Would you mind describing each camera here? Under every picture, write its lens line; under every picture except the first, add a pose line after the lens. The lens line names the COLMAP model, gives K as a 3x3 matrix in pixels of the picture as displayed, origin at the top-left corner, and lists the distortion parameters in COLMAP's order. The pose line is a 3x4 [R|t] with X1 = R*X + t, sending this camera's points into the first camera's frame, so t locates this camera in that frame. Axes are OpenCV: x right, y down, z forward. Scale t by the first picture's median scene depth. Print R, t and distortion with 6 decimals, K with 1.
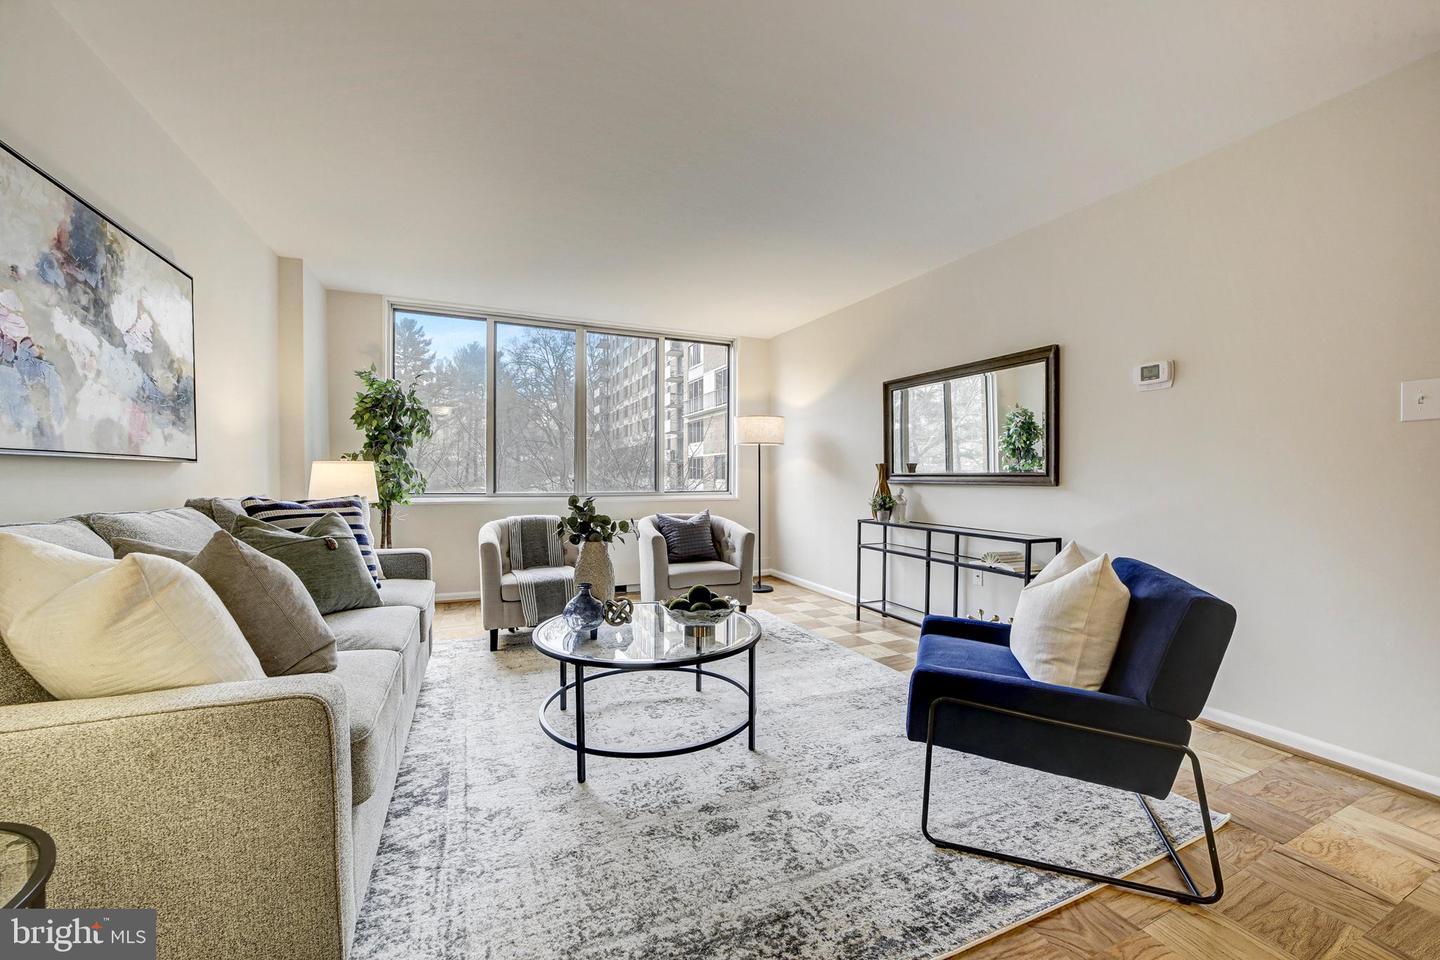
lens RADIAL K [[566.9, 0, 714.1], [0, 566.9, 471.9], [0, 0, 1]] dist [-0.027535, 0.000417]
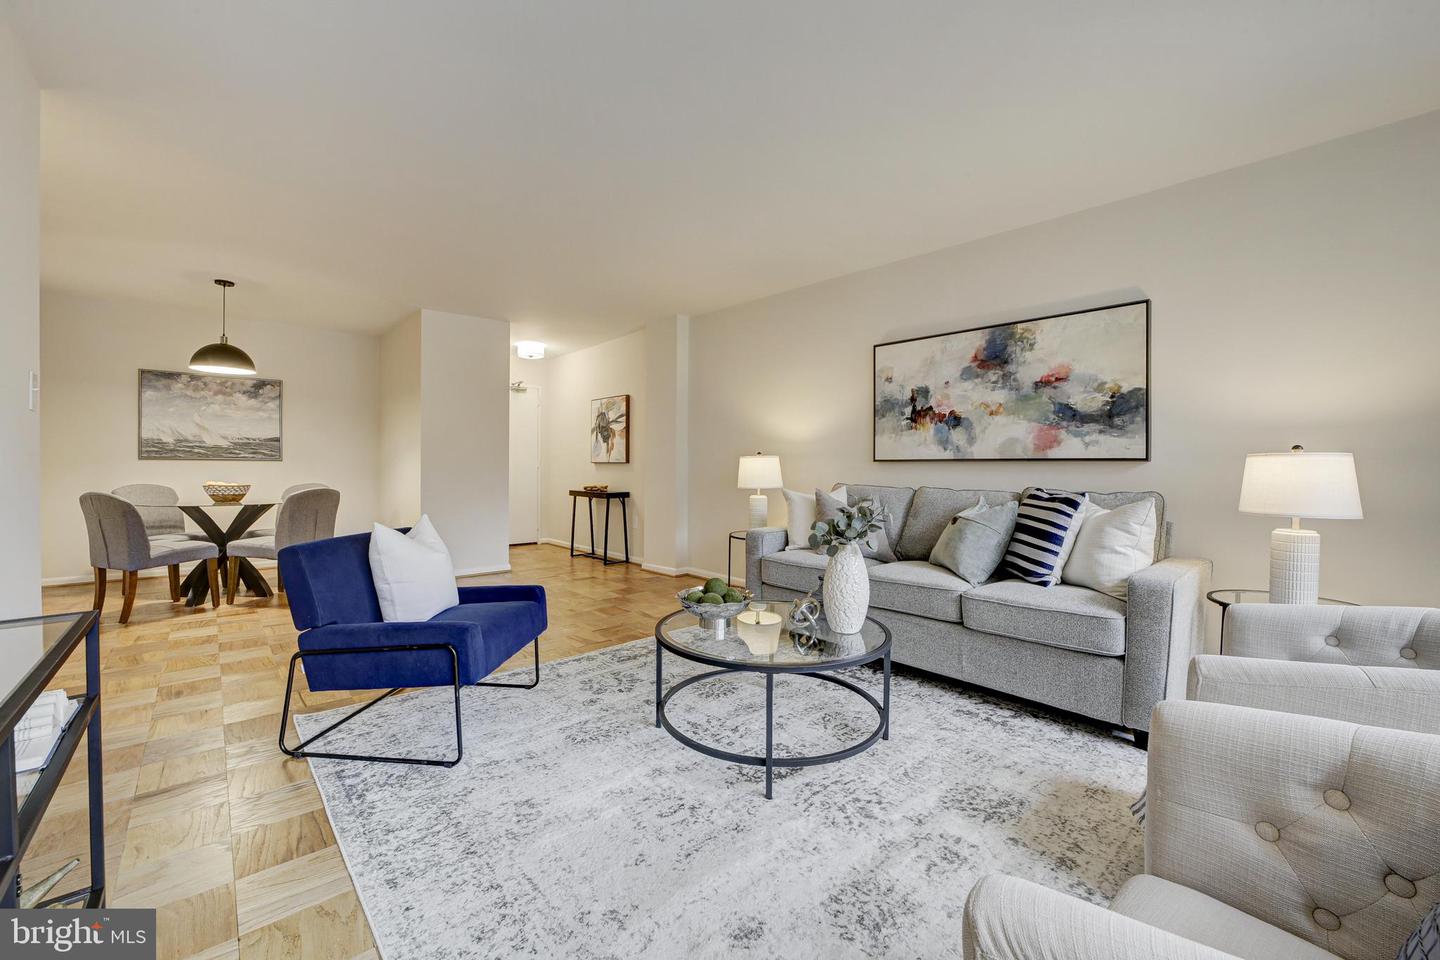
lens RADIAL K [[566.9, 0, 714.1], [0, 566.9, 471.9], [0, 0, 1]] dist [-0.027535, 0.000417]
pose [[-0.946794, -0.006917, -0.321765, 0.199266], [-0.007514, 0.999972, 0.000614, 0.007870], [0.321752, 0.003000, -0.946819, 1.296268]]
